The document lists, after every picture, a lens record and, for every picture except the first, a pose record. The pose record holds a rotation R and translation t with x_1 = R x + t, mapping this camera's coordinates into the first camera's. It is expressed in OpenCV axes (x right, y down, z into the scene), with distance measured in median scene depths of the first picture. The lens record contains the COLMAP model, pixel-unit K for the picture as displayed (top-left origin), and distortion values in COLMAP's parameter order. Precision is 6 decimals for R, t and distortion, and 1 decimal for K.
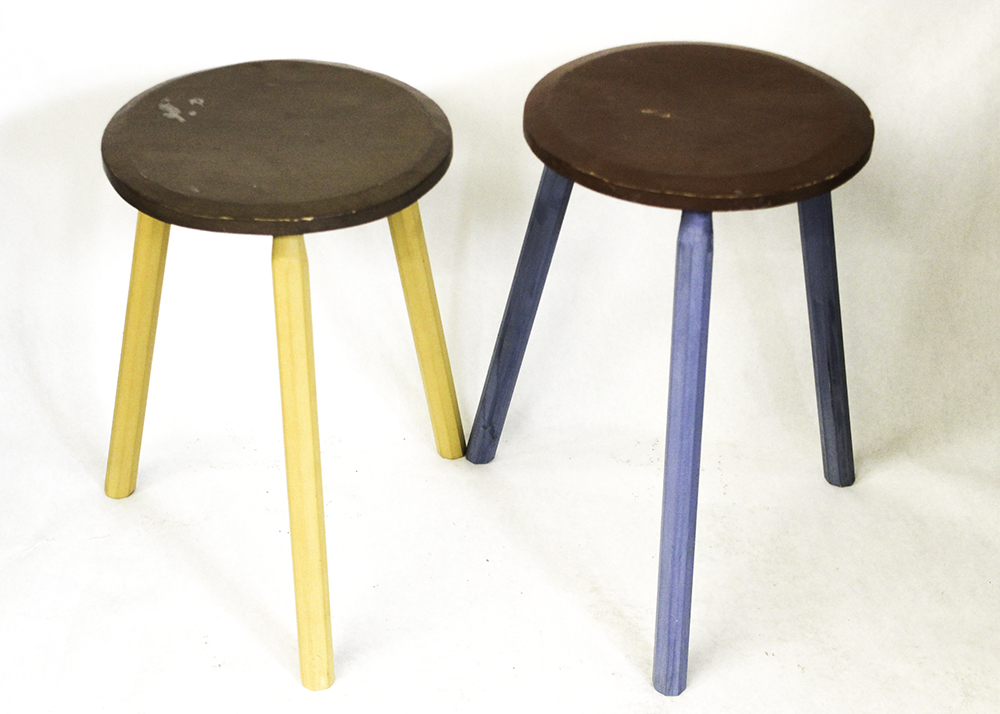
lens RADIAL K [[1783.3, 0, 500.5], [0, 1783.3, 371.3], [0, 0, 1]] dist [0.035677, 0.099822]
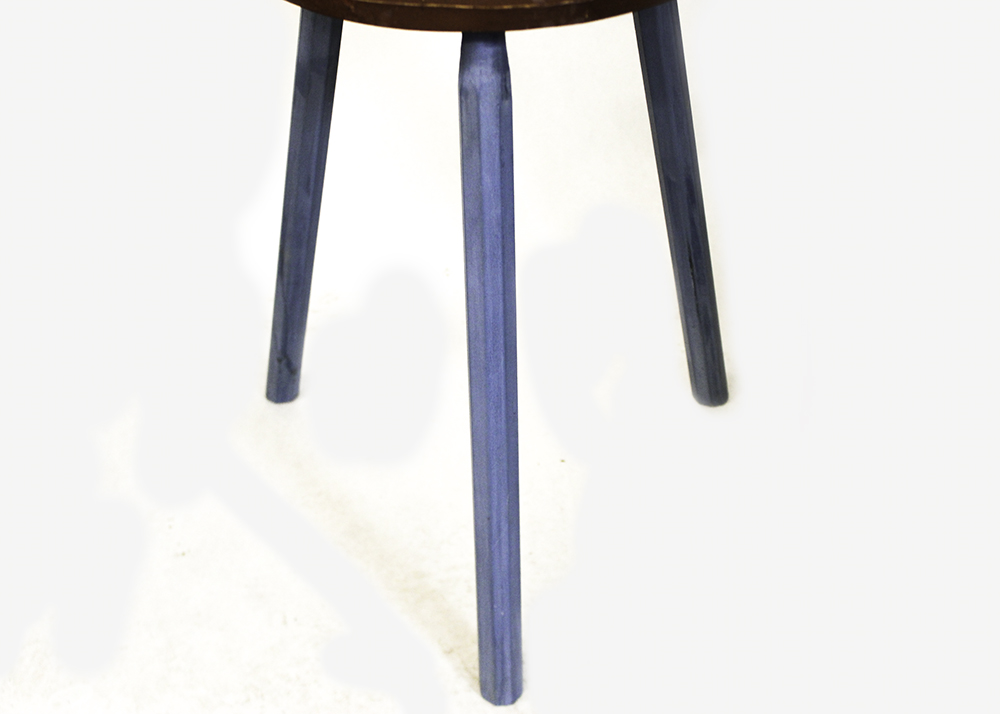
lens RADIAL K [[1295.7, 0, 473.6], [0, 1295.7, 358.0], [0, 0, 1]] dist [-0.040940, -0.017210]
pose [[0.998343, -0.056865, 0.008866, 0.091061], [0.056321, 0.997017, 0.052766, 0.004641], [-0.011840, -0.052179, 0.998568, 0.482616]]
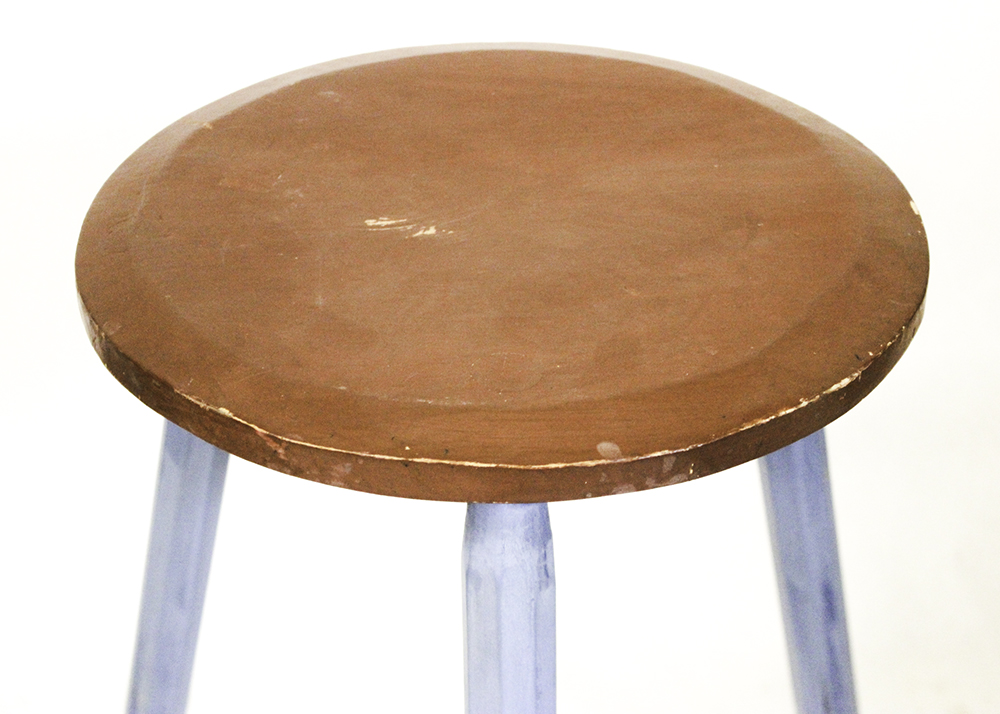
lens RADIAL K [[2012.6, 0, 500.0], [0, 2012.6, 357.0], [0, 0, 1]] dist [-0.017469, 0.048662]
pose [[0.996428, -0.056732, 0.062546, 0.079151], [0.057648, 0.998253, -0.012934, -0.107284], [-0.061703, 0.016494, 0.997958, 0.537188]]
